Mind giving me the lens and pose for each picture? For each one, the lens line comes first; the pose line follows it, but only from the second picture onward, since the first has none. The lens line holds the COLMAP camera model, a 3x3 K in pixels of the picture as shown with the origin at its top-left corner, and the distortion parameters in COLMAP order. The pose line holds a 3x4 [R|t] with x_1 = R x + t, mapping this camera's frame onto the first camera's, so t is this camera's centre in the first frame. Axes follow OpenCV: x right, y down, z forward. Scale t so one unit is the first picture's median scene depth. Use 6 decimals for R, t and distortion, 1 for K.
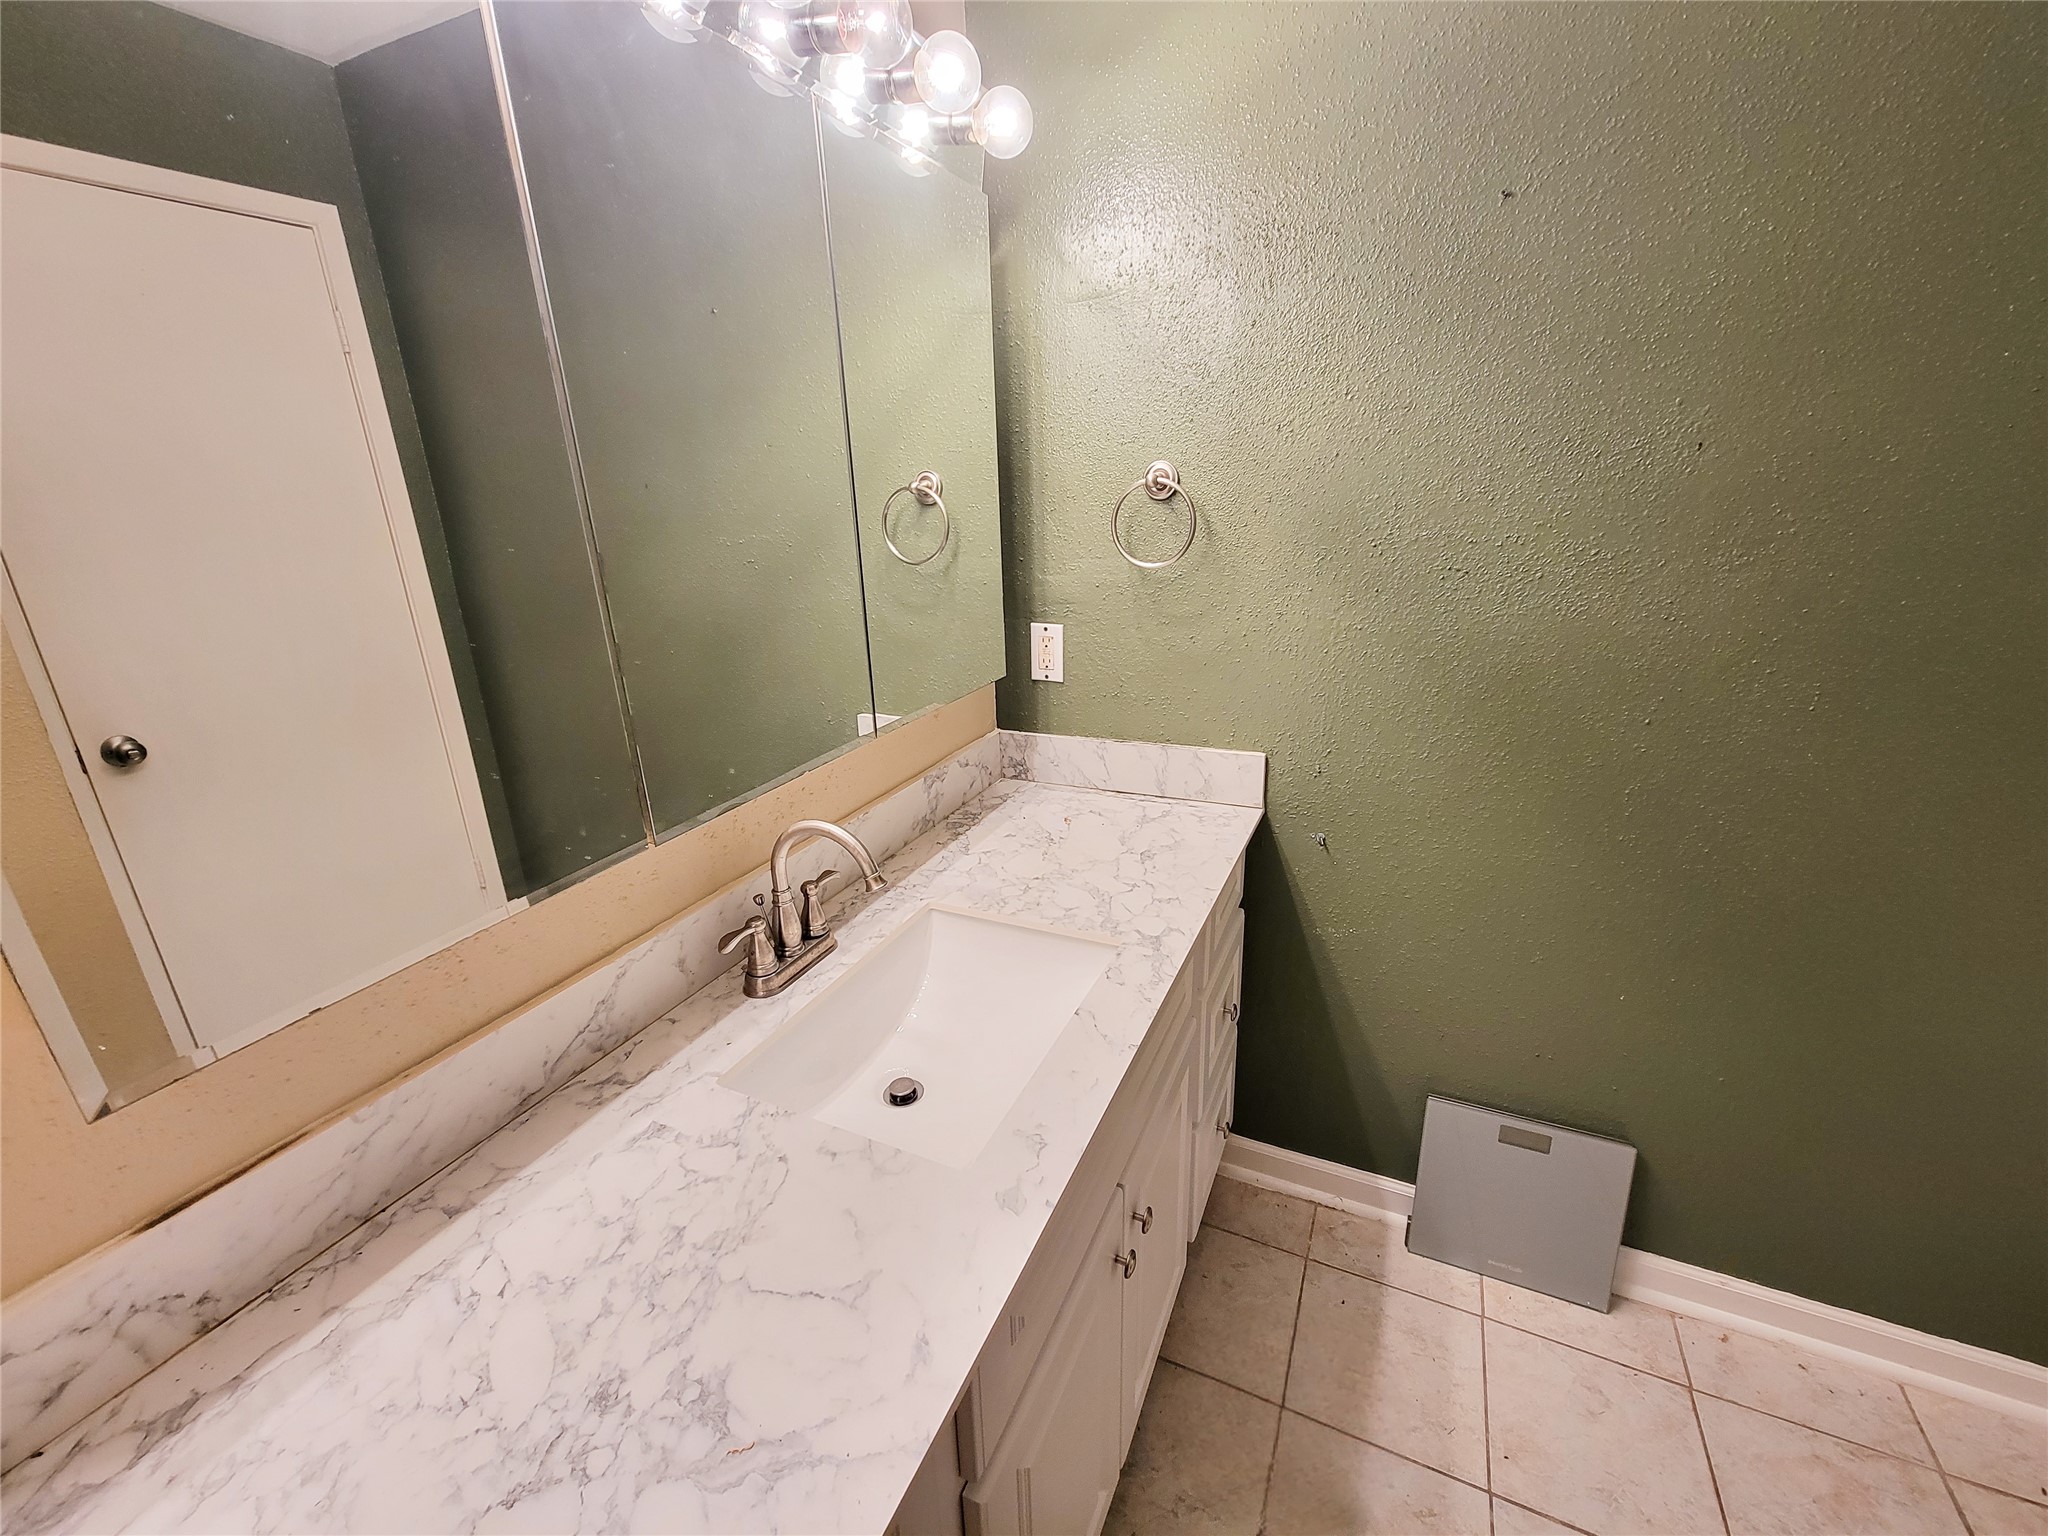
lens RADIAL K [[831.4, 0, 1024.0], [0, 831.4, 768.0], [0, 0, 1]] dist [0.002293, -0.003178]
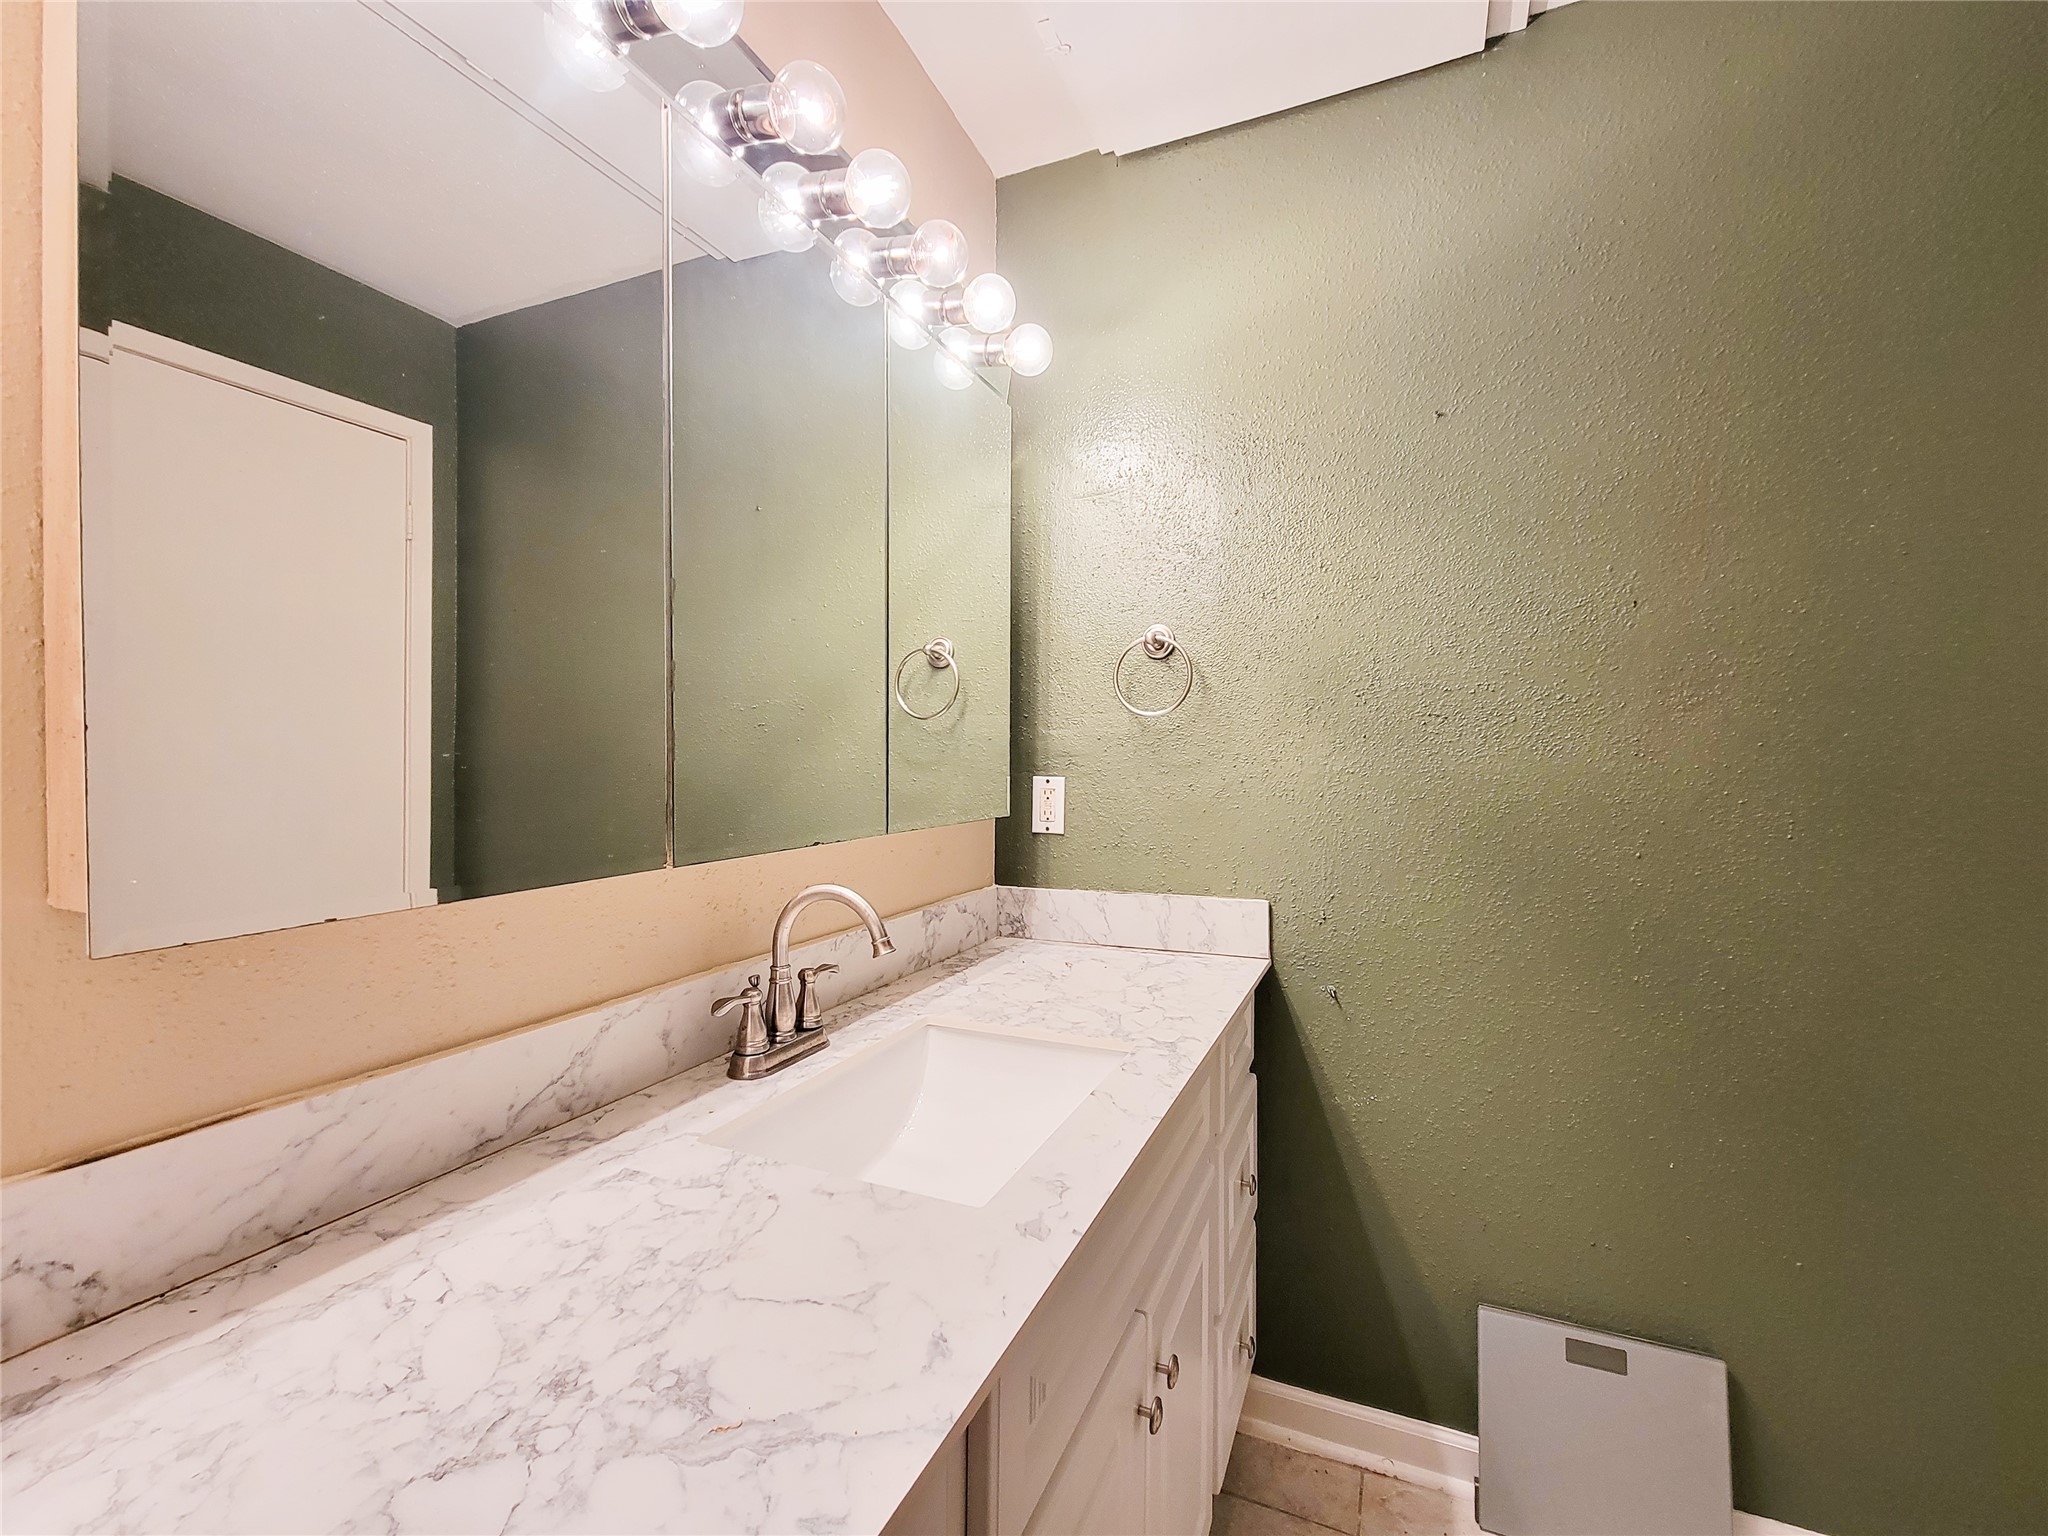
lens RADIAL K [[860.9, 0, 1026.3], [0, 860.9, 770.8], [0, 0, 1]] dist [0.002662, -0.003685]
pose [[0.999047, 0.034730, 0.026425, -0.040397], [-0.024717, 0.949352, -0.313241, 0.215027], [-0.035966, 0.312289, 0.949306, -0.016406]]
